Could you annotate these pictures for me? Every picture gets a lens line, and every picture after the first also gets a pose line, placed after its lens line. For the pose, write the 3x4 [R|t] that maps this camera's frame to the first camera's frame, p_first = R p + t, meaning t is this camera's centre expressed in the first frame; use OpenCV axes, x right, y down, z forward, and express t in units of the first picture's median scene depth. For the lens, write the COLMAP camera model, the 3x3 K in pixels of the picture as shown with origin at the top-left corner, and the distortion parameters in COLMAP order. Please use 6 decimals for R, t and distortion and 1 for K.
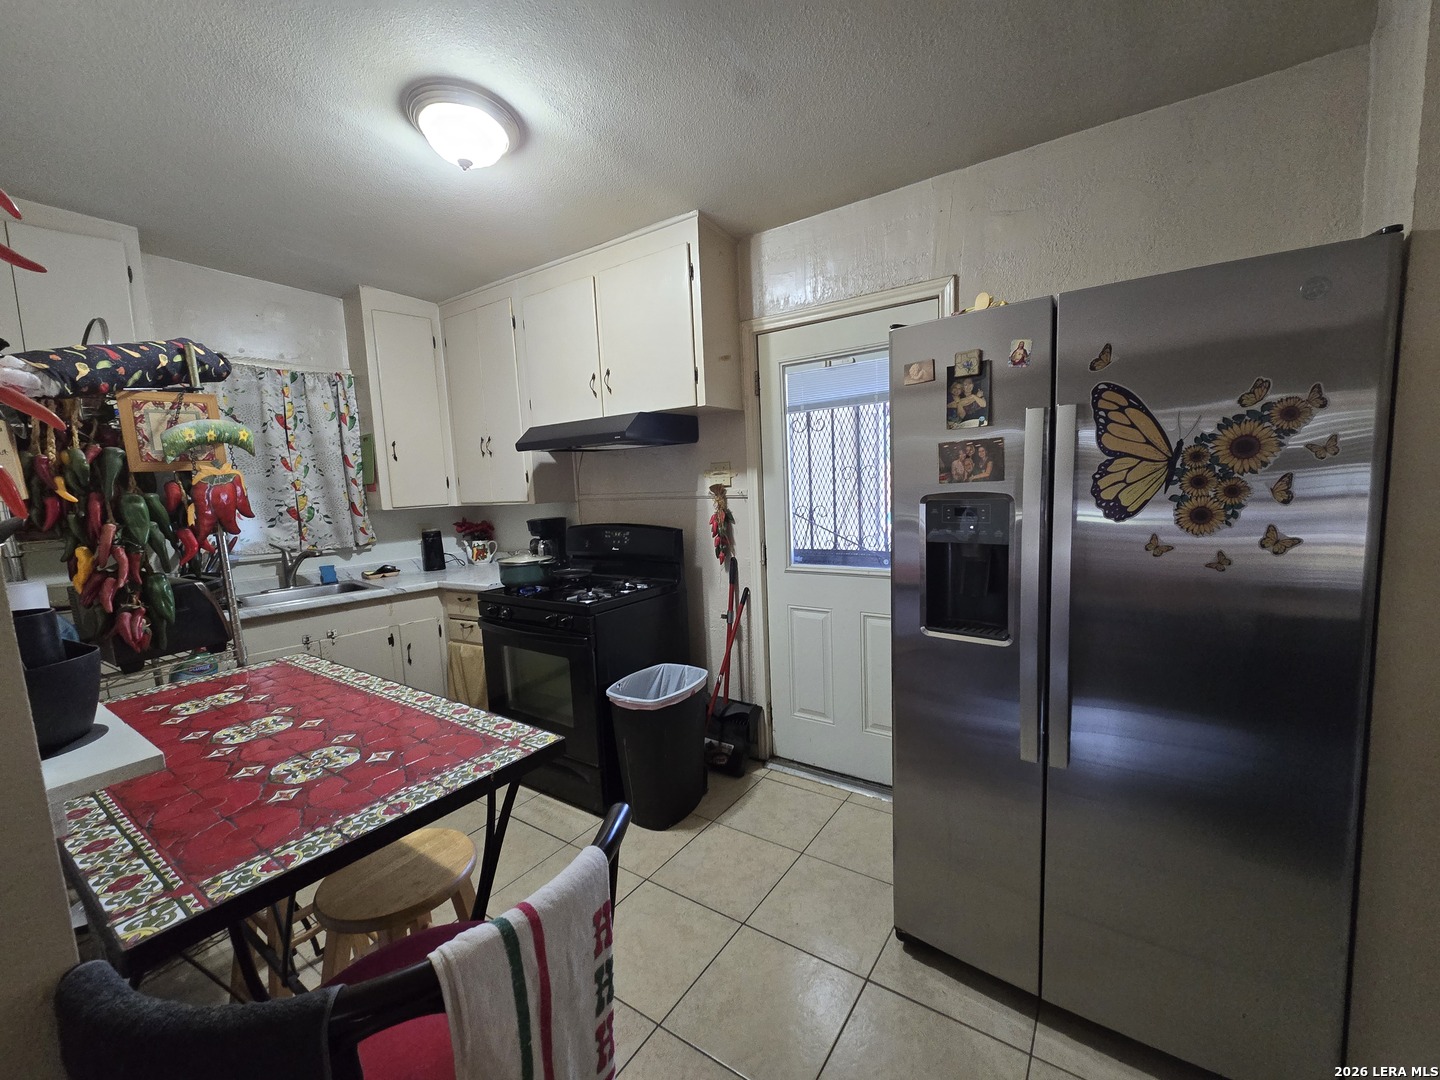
lens RADIAL K [[585.8, 0, 725.1], [0, 585.8, 542.2], [0, 0, 1]] dist [-0.003136, -0.000398]
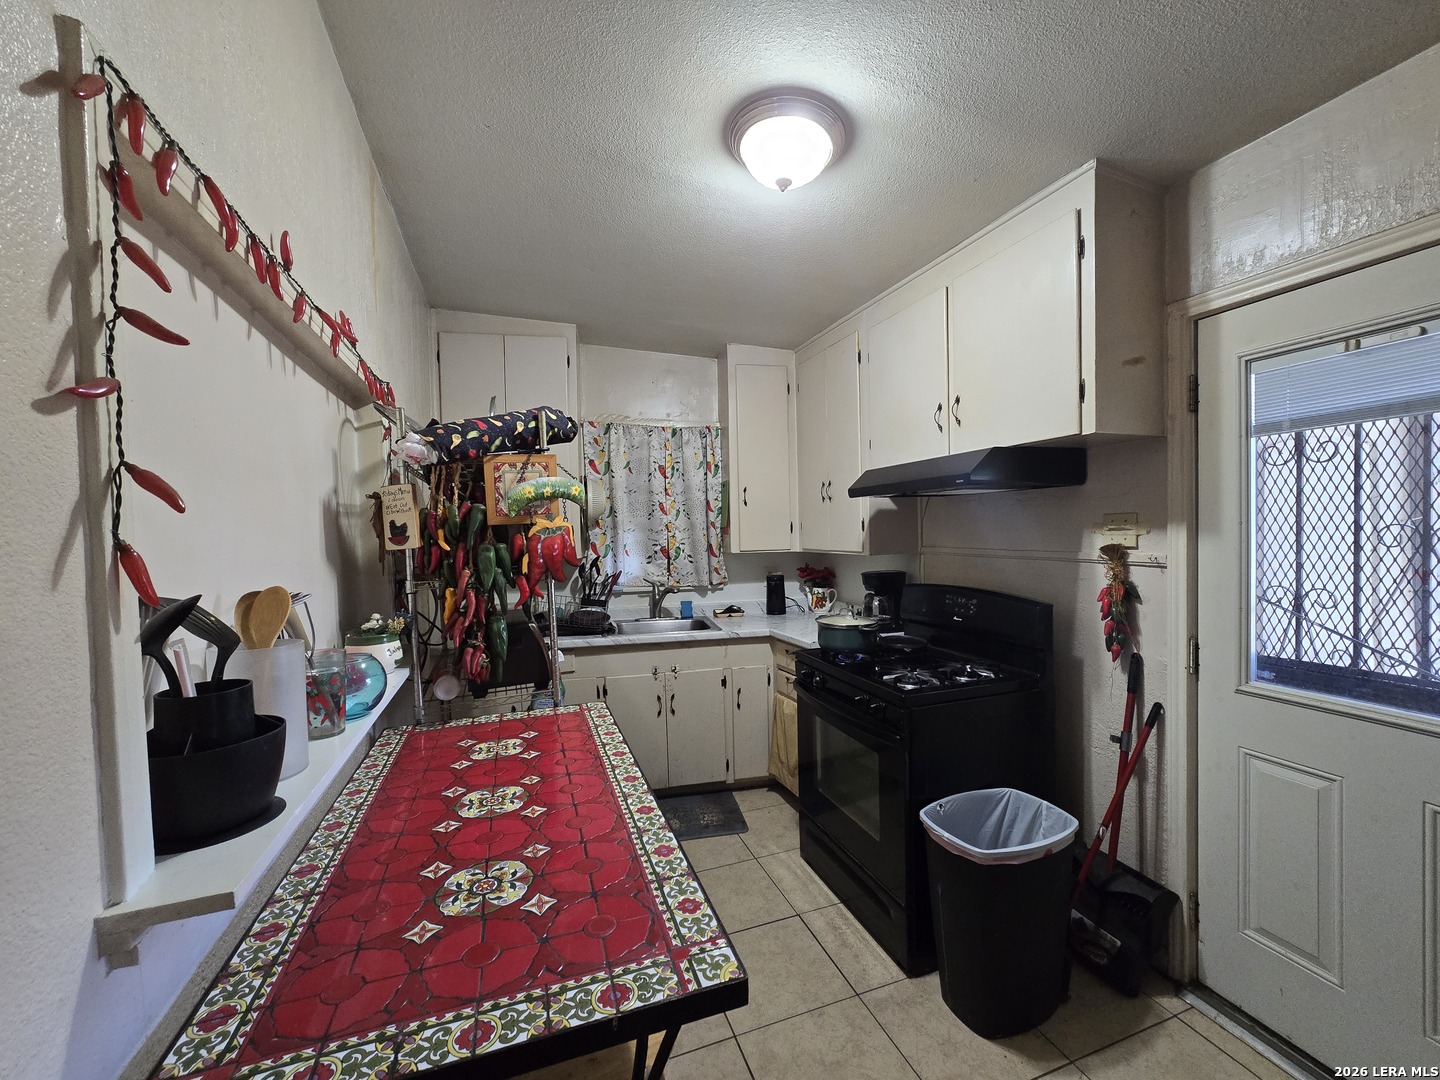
lens RADIAL K [[586.5, 0, 725.7], [0, 586.5, 543.7], [0, 0, 1]] dist [-0.007281, 0.003048]
pose [[0.809232, 0.041512, -0.586021, 0.022868], [-0.076189, 0.996492, -0.034620, -0.044561], [0.582528, 0.072664, 0.809556, 0.191395]]
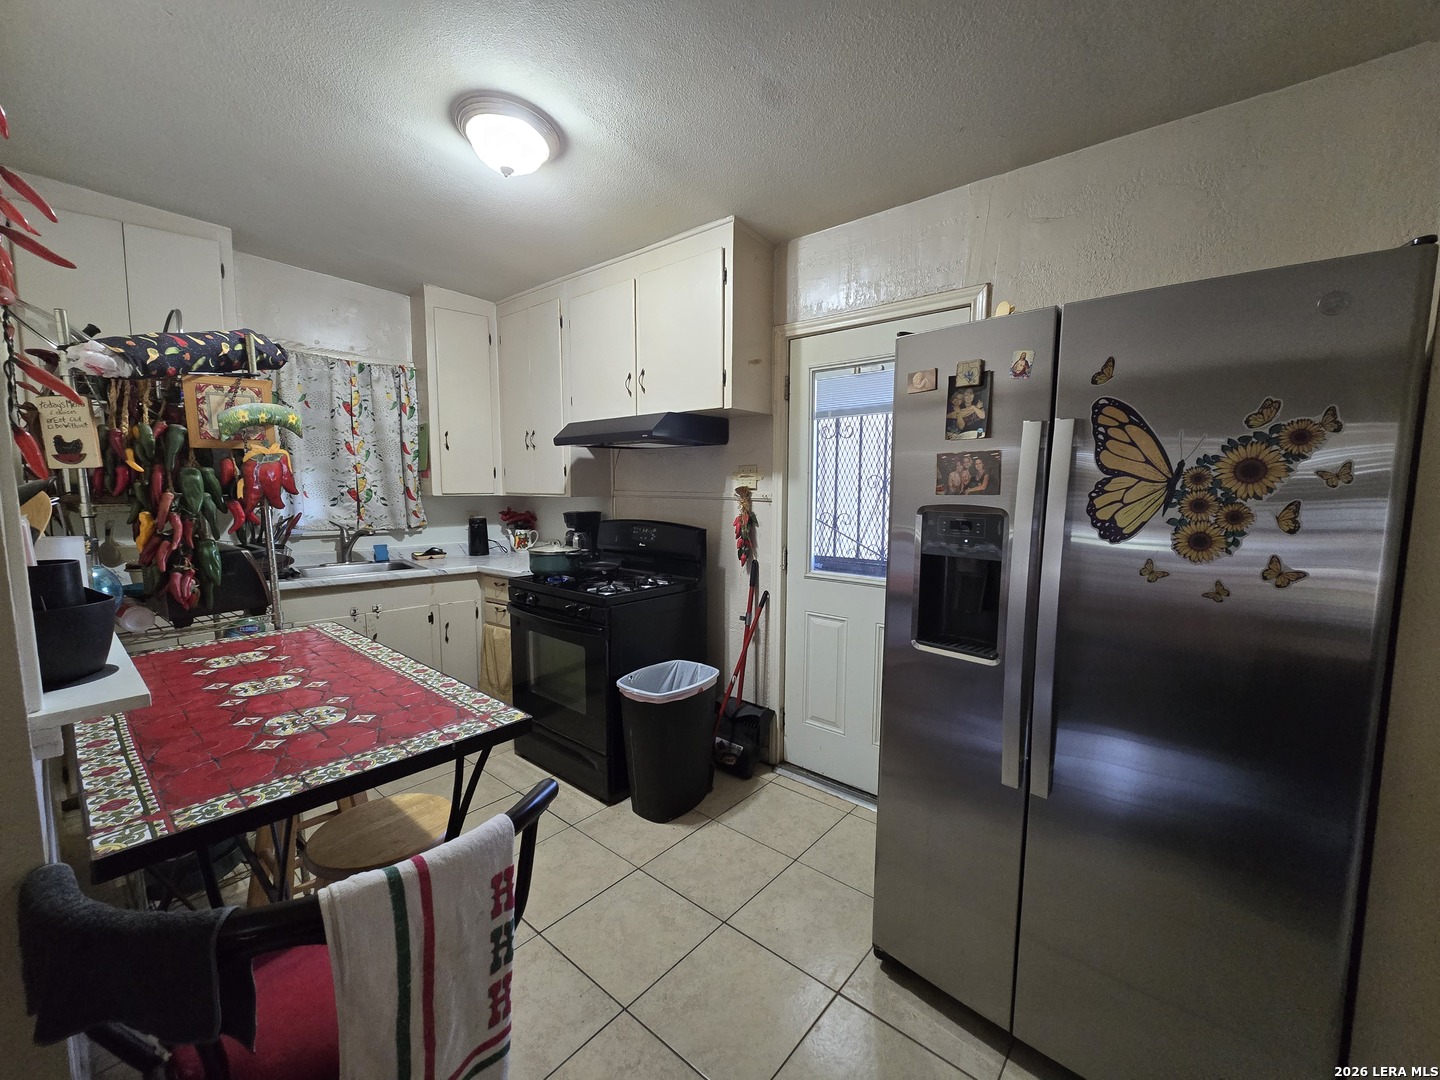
lens RADIAL K [[585.8, 0, 725.1], [0, 585.8, 542.2], [0, 0, 1]] dist [-0.003136, -0.000398]
pose [[0.993406, 0.059112, -0.098232, 0.065958], [-0.059716, 0.998210, -0.003220, 0.001820], [0.097865, 0.009065, 0.995158, -0.005418]]
